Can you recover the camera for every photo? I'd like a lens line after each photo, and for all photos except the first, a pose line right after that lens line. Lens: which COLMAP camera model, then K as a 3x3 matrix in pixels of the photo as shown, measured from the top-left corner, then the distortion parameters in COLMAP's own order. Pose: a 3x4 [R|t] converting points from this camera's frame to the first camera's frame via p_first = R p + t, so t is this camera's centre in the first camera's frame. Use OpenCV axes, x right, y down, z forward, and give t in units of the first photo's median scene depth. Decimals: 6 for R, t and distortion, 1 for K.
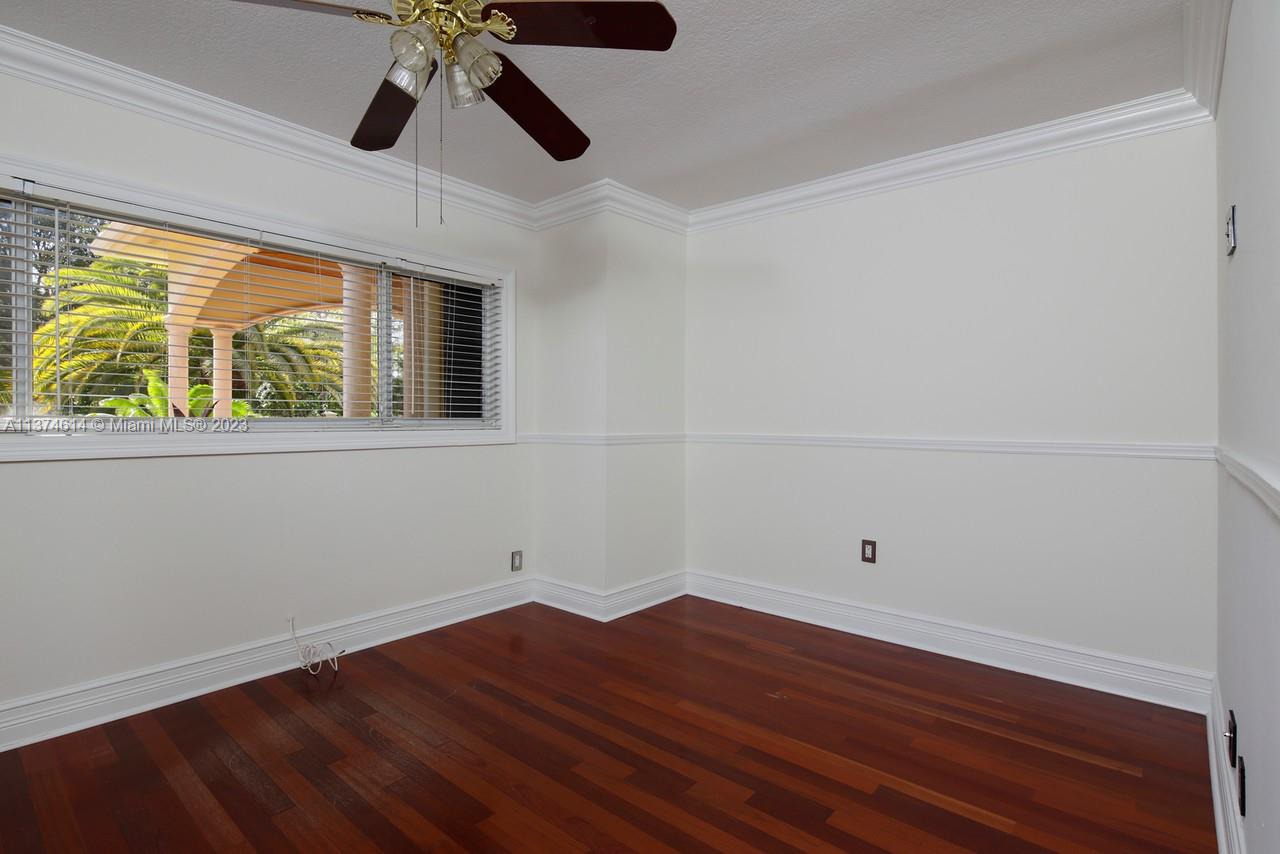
lens RADIAL K [[623.9, 0, 637.0], [0, 623.9, 422.9], [0, 0, 1]] dist [0.005758, -0.000115]
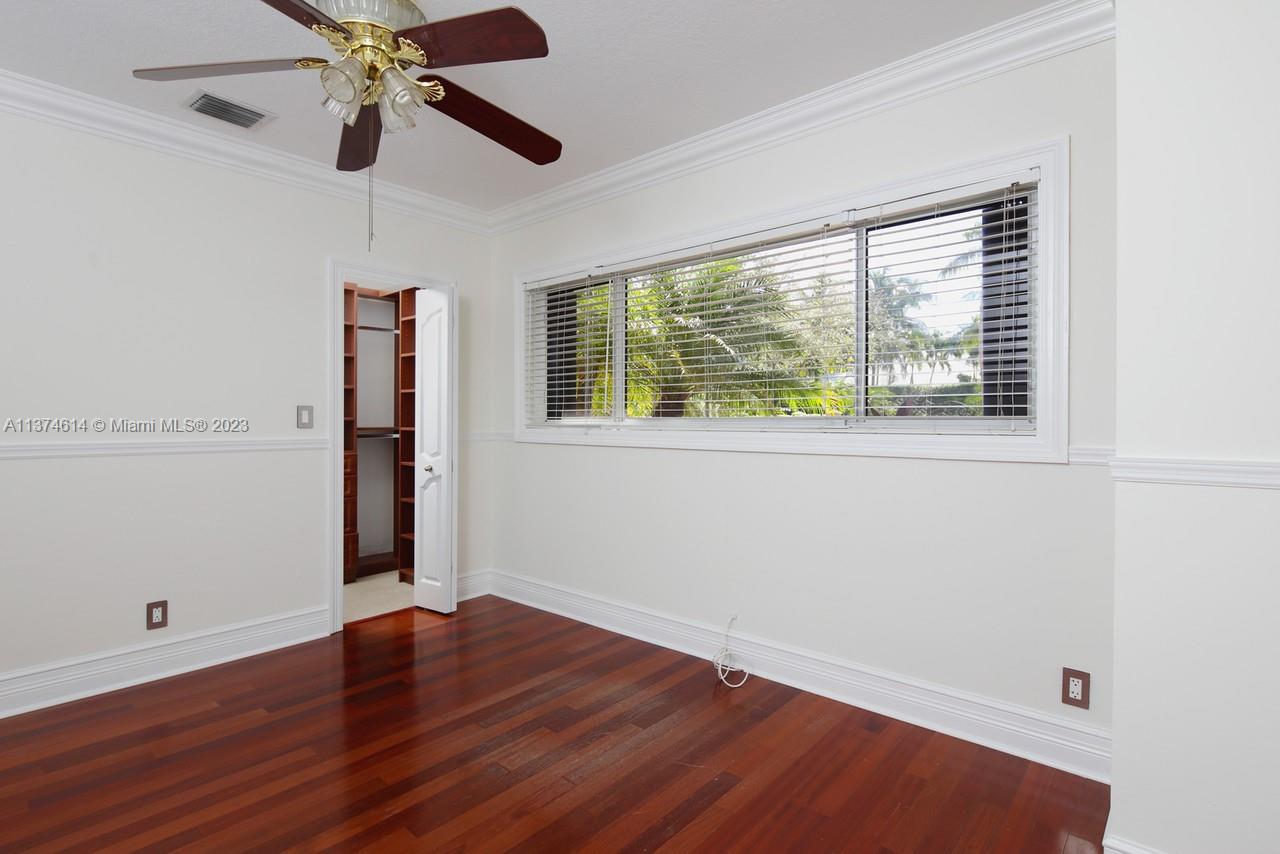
lens RADIAL K [[623.9, 0, 635.7], [0, 623.9, 423.1], [0, 0, 1]] dist [0.005758, -0.000115]
pose [[-0.004861, 0.007261, -0.999962, 0.536803], [-0.002915, 0.999969, 0.007275, -0.007256], [0.999984, 0.002950, -0.004839, 1.005392]]
